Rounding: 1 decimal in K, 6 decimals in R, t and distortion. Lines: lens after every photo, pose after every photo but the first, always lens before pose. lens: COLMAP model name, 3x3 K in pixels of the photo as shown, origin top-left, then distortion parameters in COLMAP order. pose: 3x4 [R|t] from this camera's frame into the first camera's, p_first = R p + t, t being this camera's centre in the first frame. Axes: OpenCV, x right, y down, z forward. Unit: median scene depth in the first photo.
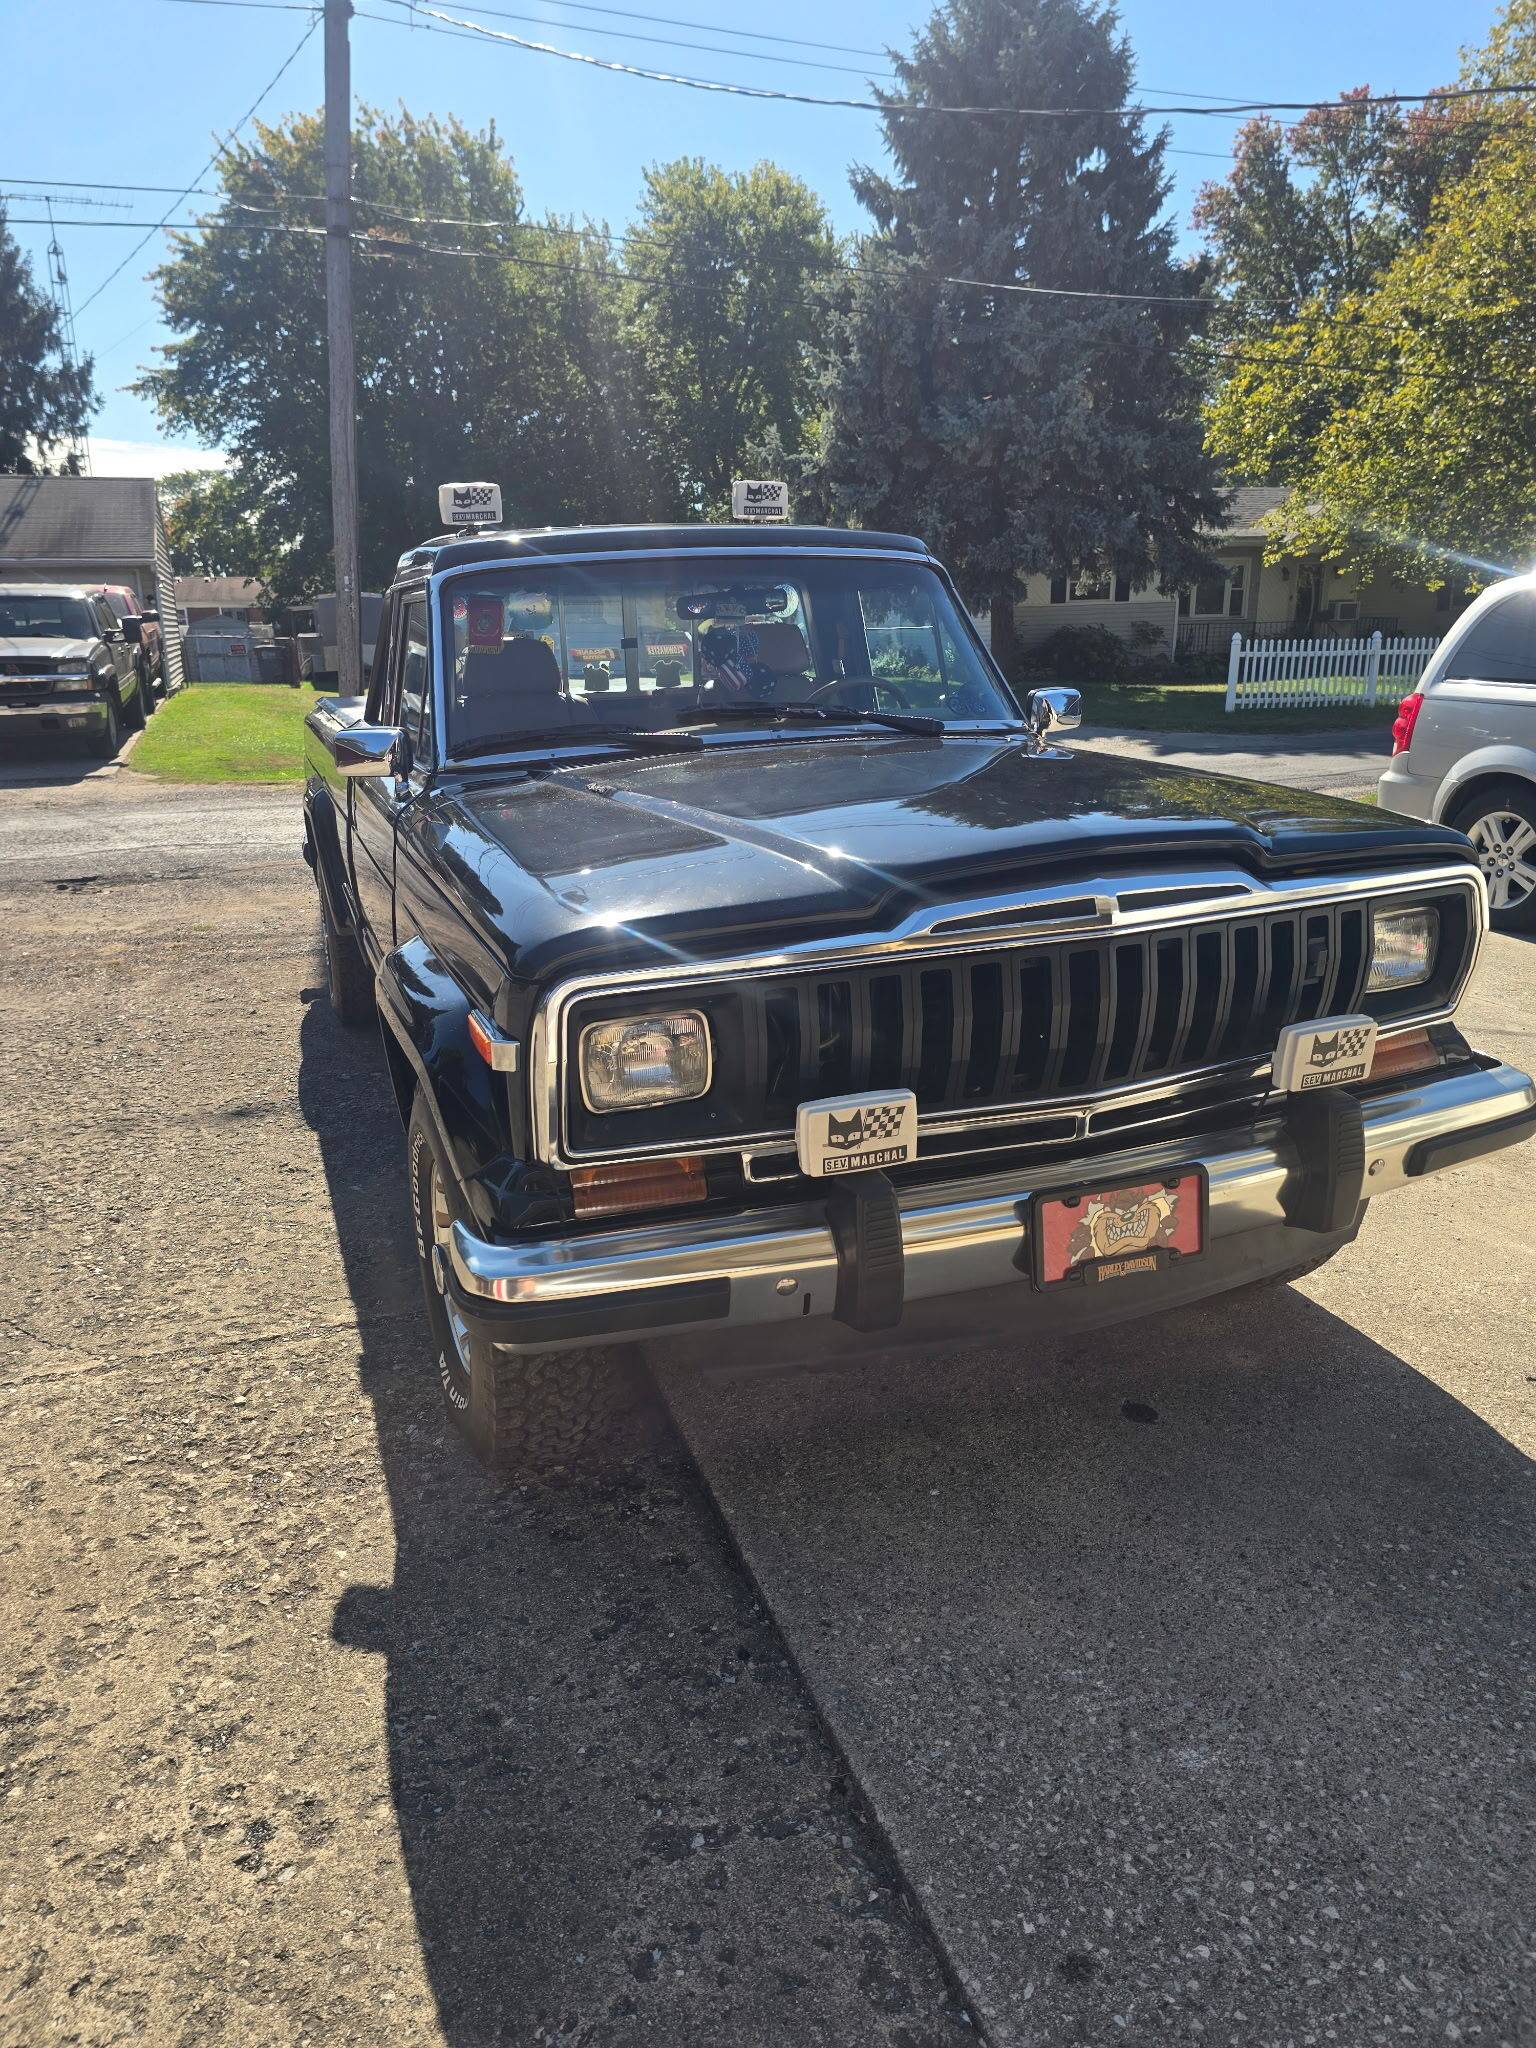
lens RADIAL K [[1389.4, 0, 744.2], [0, 1389.4, 1001.2], [0, 0, 1]] dist [0.039431, -0.037650]
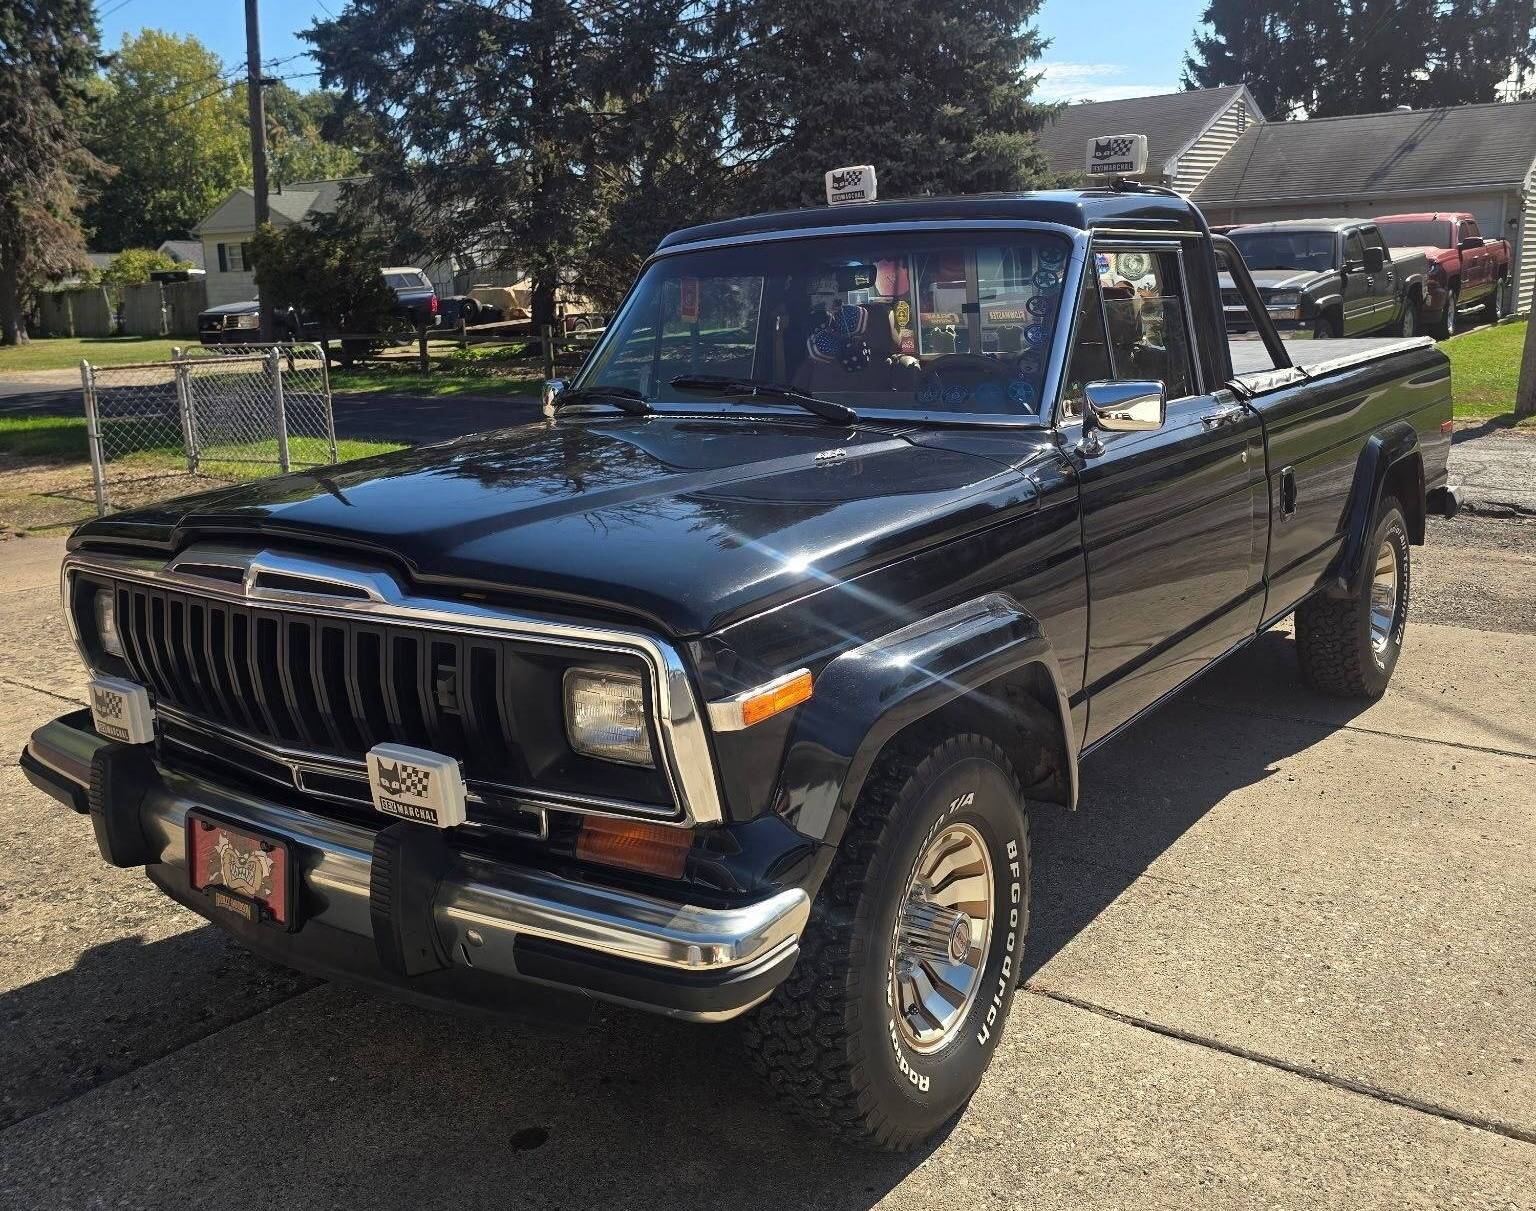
lens RADIAL K [[1375.2, 0, 779.4], [0, 1375.2, 546.5], [0, 0, 1]] dist [0.063152, -0.065658]
pose [[0.556546, 0.161493, -0.814970, 0.128215], [-0.199960, 0.978129, 0.057271, -0.022263], [0.806395, 0.131088, 0.576666, 0.063267]]
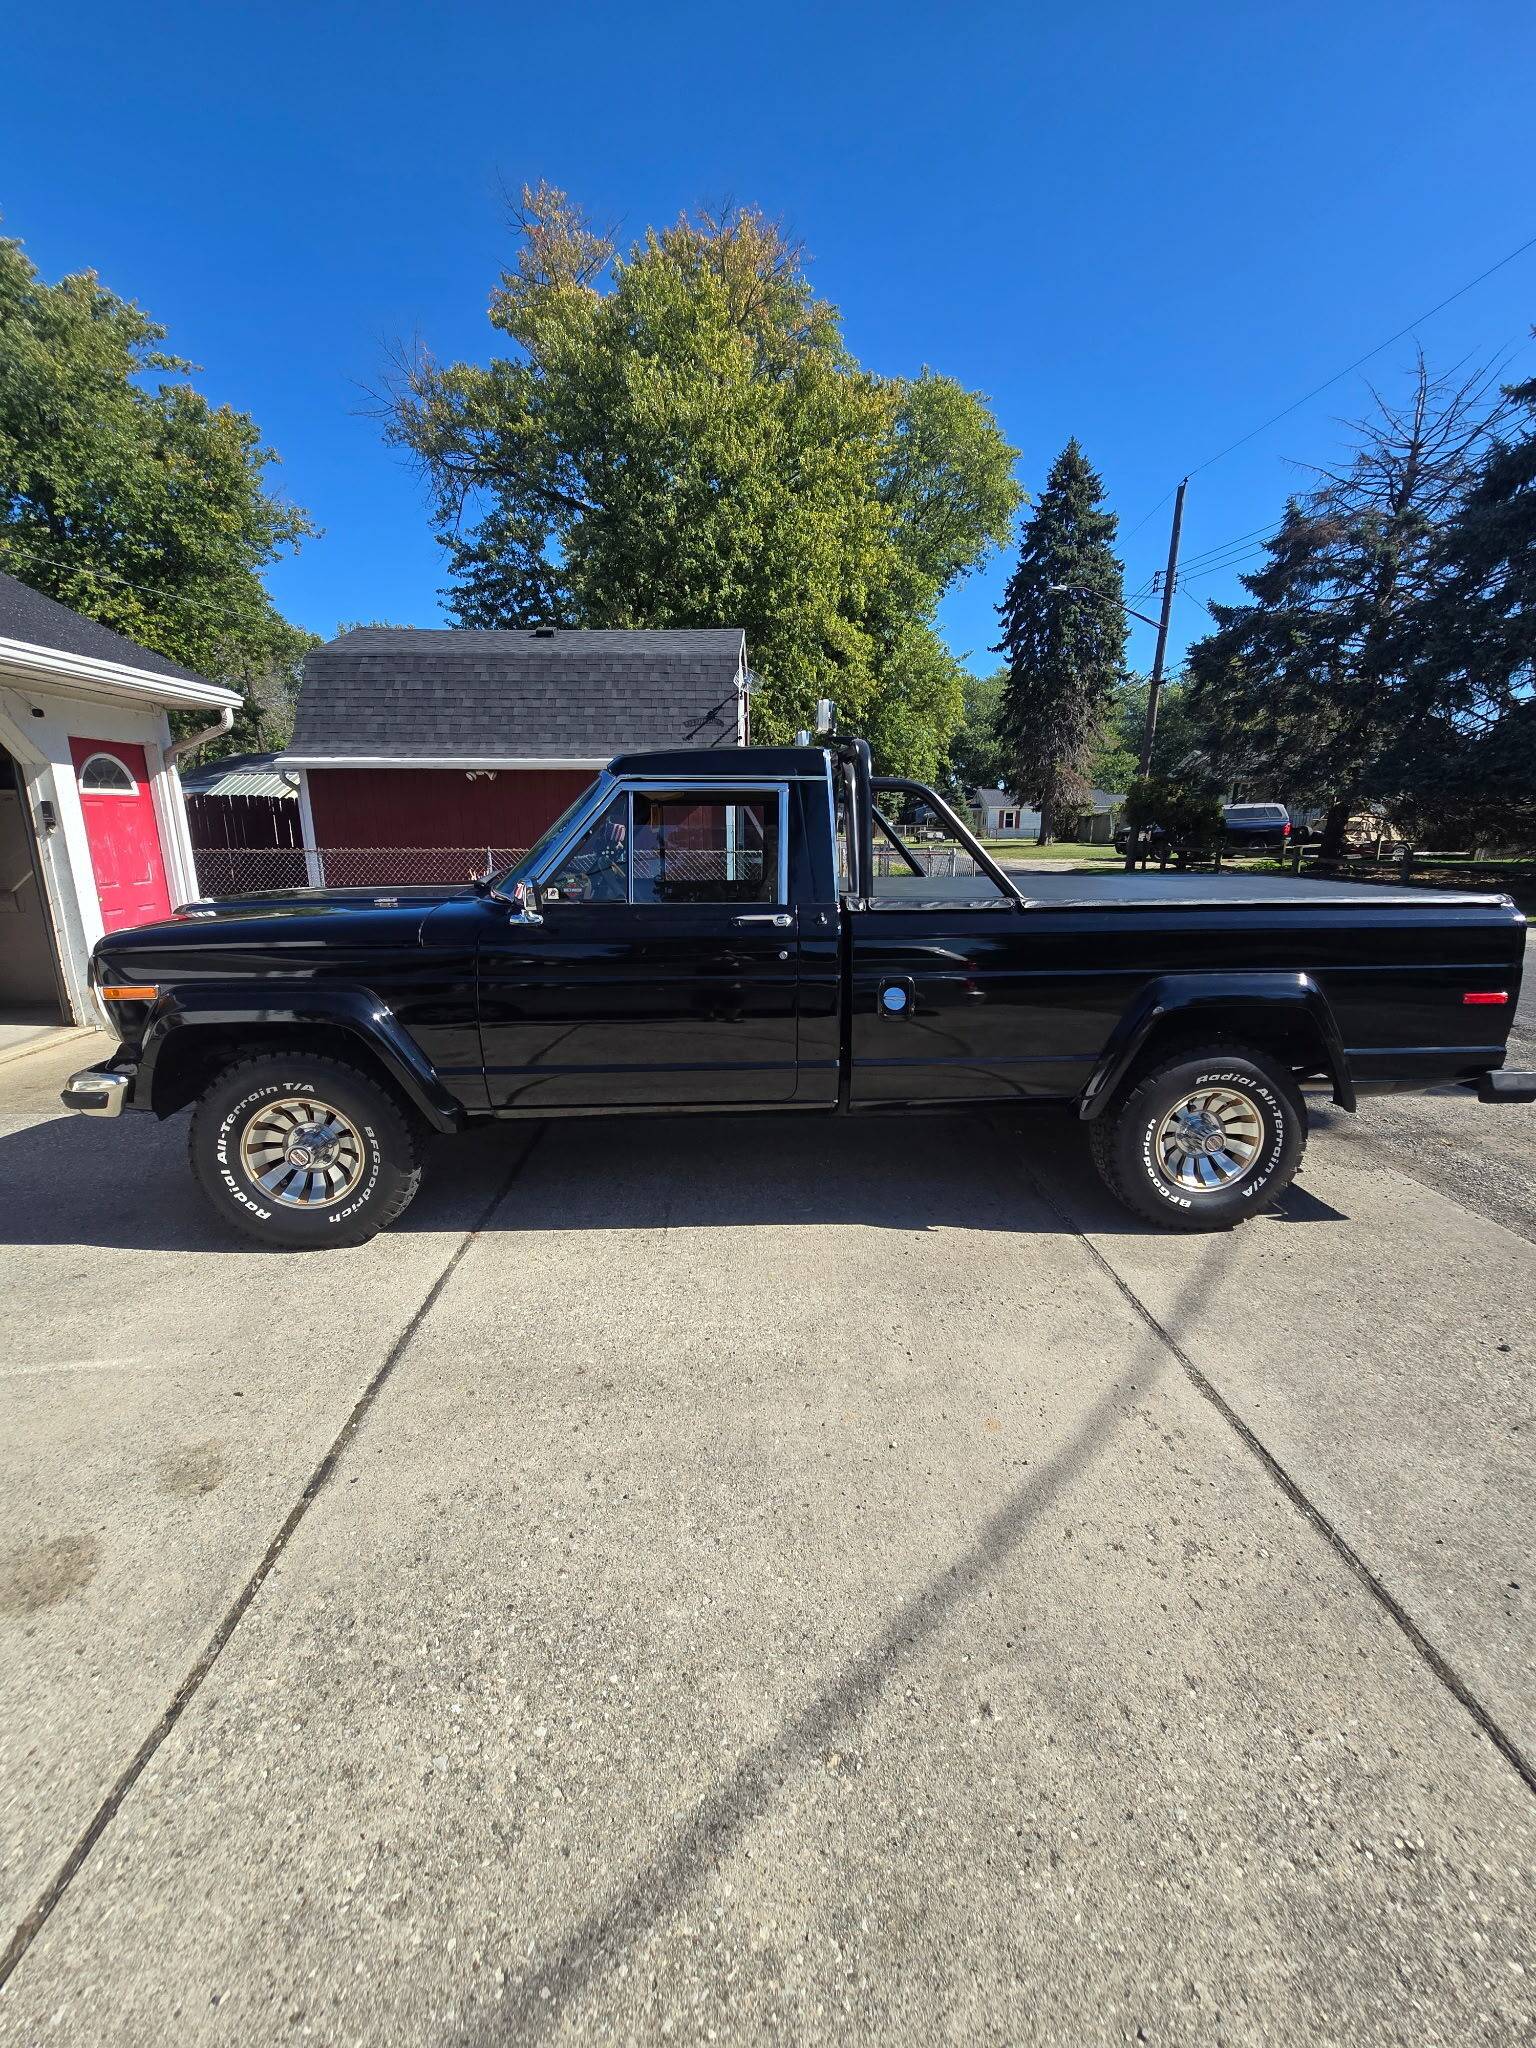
lens RADIAL K [[839.0, 0, 780.3], [0, 839.0, 1022.8], [0, 0, 1]] dist [-0.006785, 0.000791]
pose [[-0.287239, 0.243541, -0.926381, 0.142992], [-0.243698, 0.916732, 0.316567, -0.064658], [0.926340, 0.316687, -0.203971, 0.229012]]
